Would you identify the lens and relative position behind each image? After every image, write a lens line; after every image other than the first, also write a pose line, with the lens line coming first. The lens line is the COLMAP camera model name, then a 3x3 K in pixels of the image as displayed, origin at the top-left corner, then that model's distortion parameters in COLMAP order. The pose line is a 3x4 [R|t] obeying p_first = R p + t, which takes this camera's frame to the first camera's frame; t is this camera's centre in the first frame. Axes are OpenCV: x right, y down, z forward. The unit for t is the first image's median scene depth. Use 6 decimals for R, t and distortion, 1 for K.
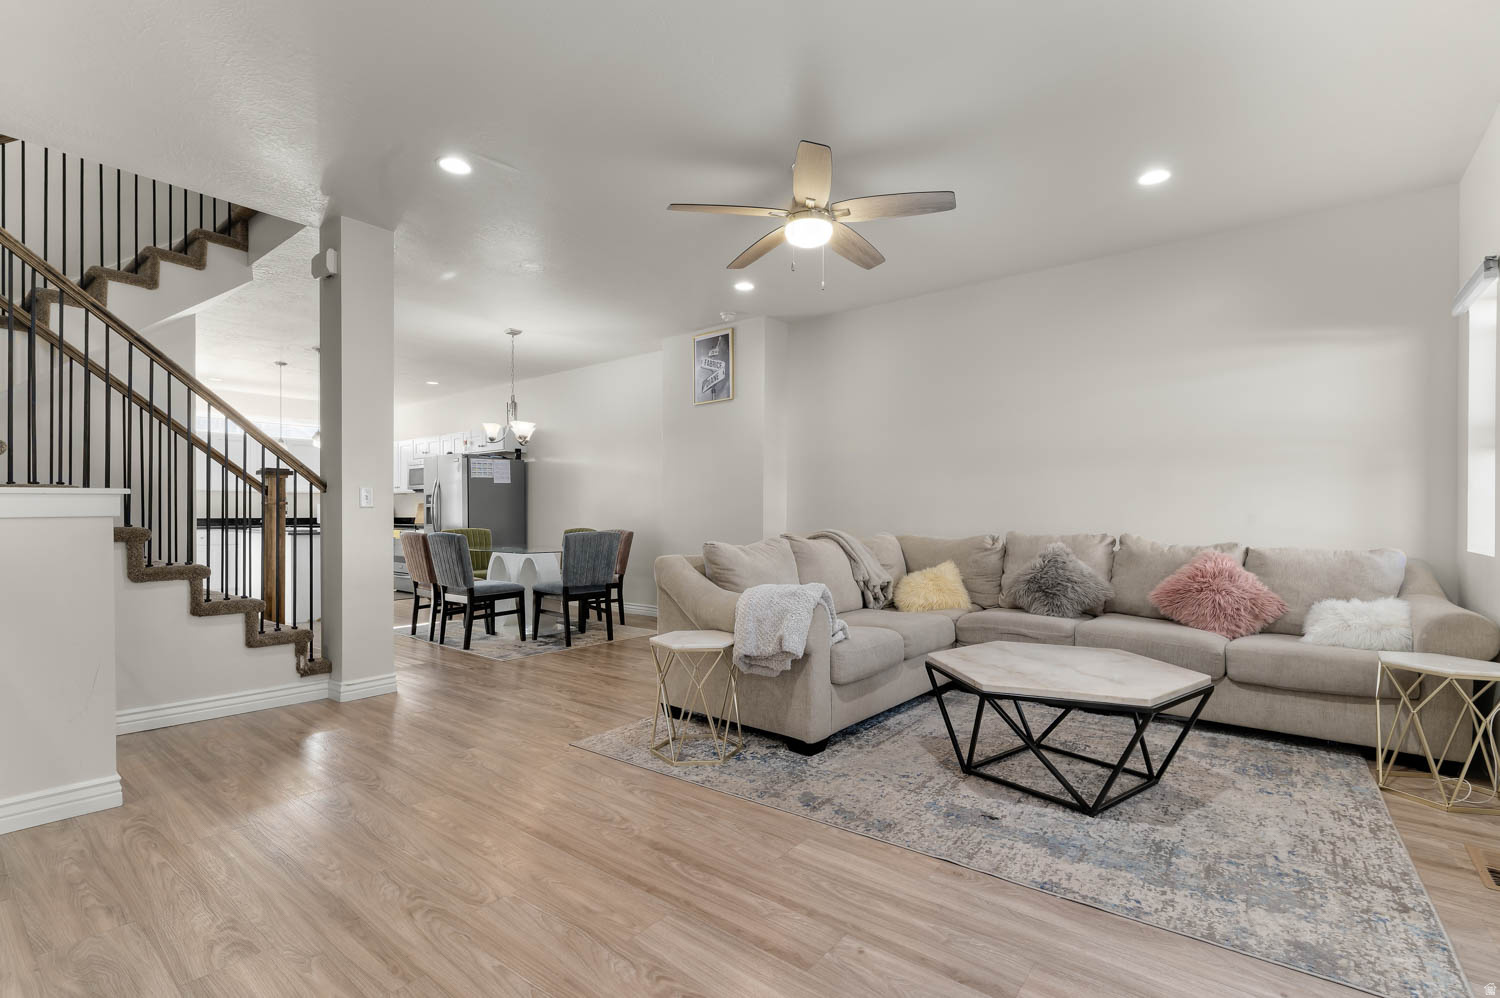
lens RADIAL K [[669.3, 0, 748.8], [0, 669.3, 507.6], [0, 0, 1]] dist [-0.001101, 0.000119]
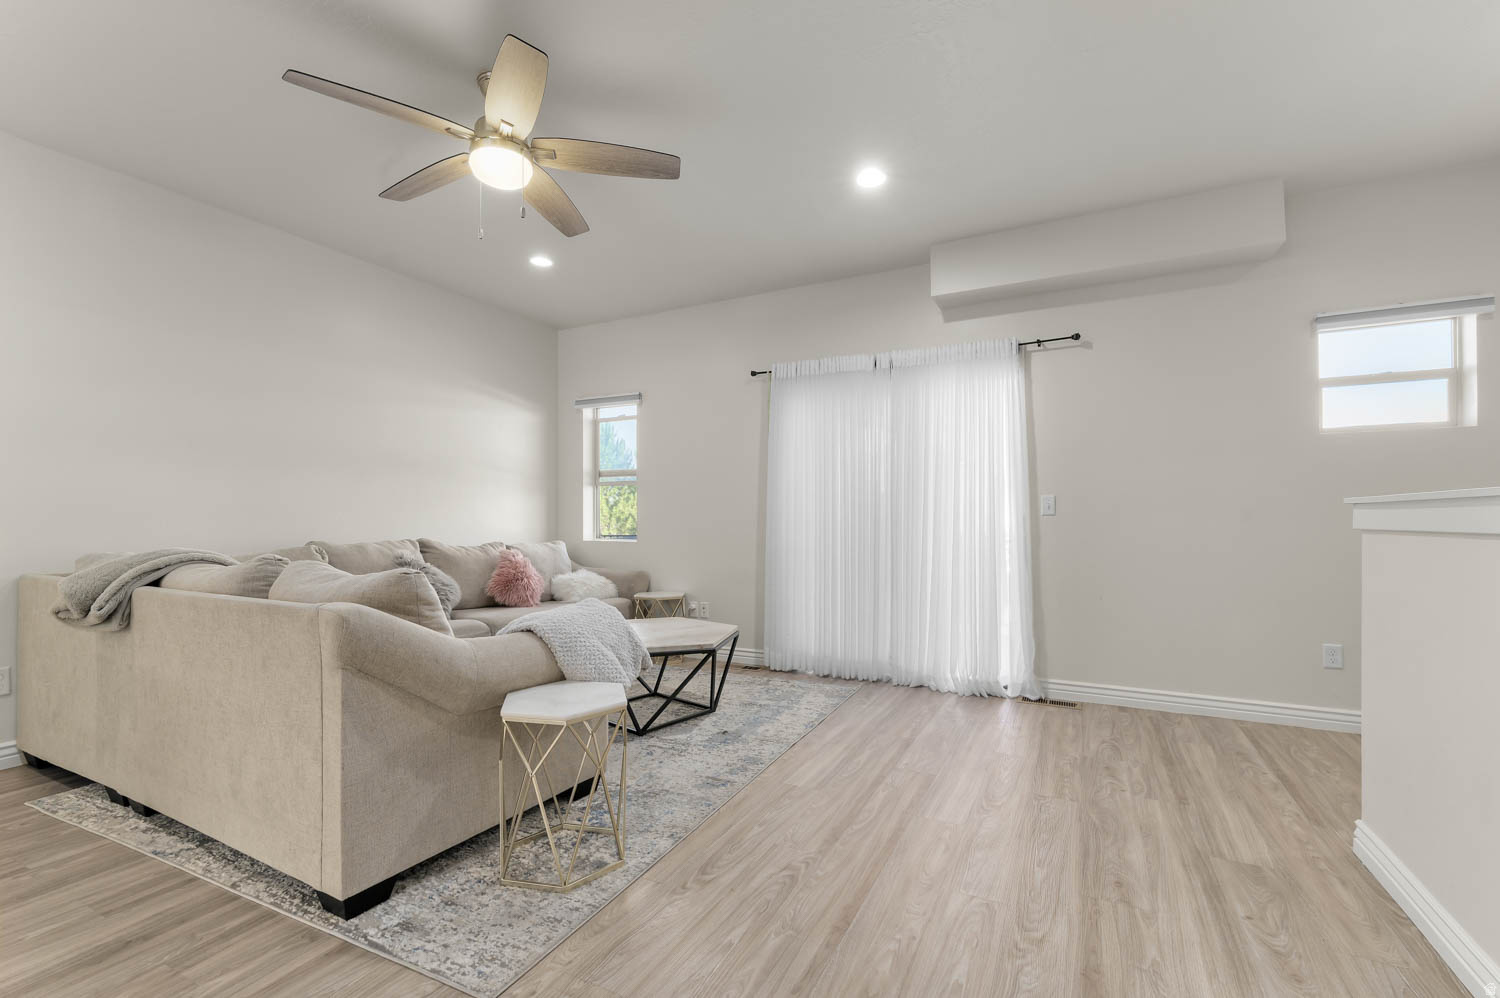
lens RADIAL K [[650.5, 0, 754.4], [0, 650.5, 515.4], [0, 0, 1]] dist [-0.001431, -0.000363]
pose [[-0.187644, 0.002254, 0.982234, -0.969579], [-0.006577, 0.999972, -0.003551, 0.002097], [-0.982215, -0.007127, -0.187624, 1.140702]]
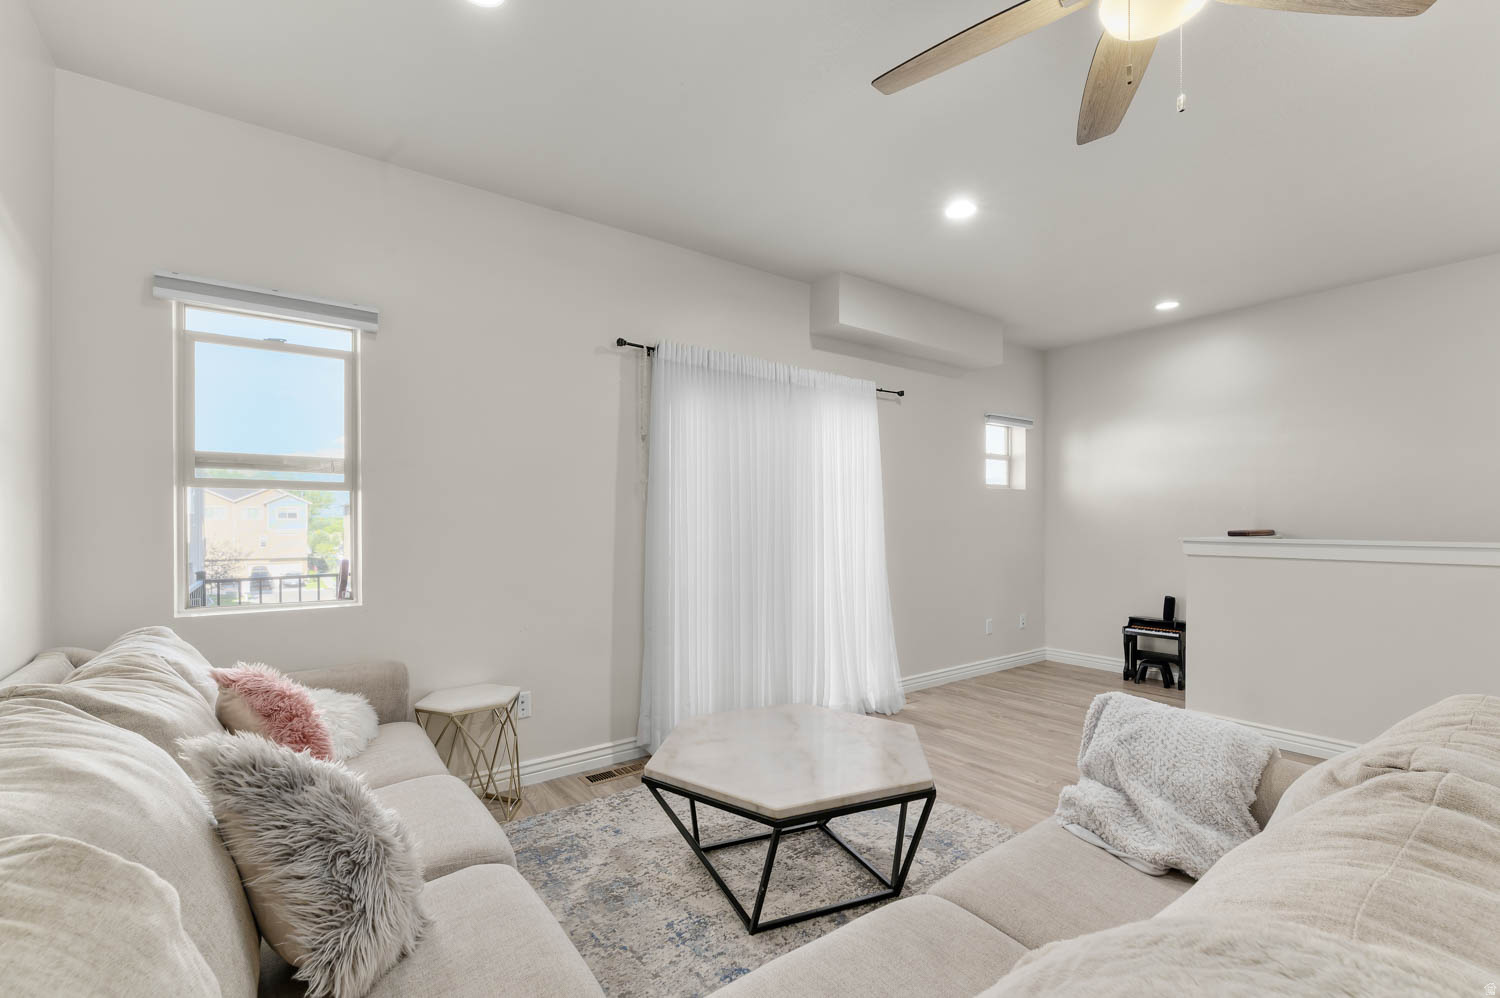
lens RADIAL K [[665.1, 0, 753.4], [0, 665.1, 520.7], [0, 0, 1]] dist [0.000067, -0.000042]
pose [[-0.969980, -0.006538, 0.243097, 0.332663], [-0.007225, 0.999972, -0.001934, -0.061341], [-0.243077, -0.003633, -0.970000, 2.039778]]
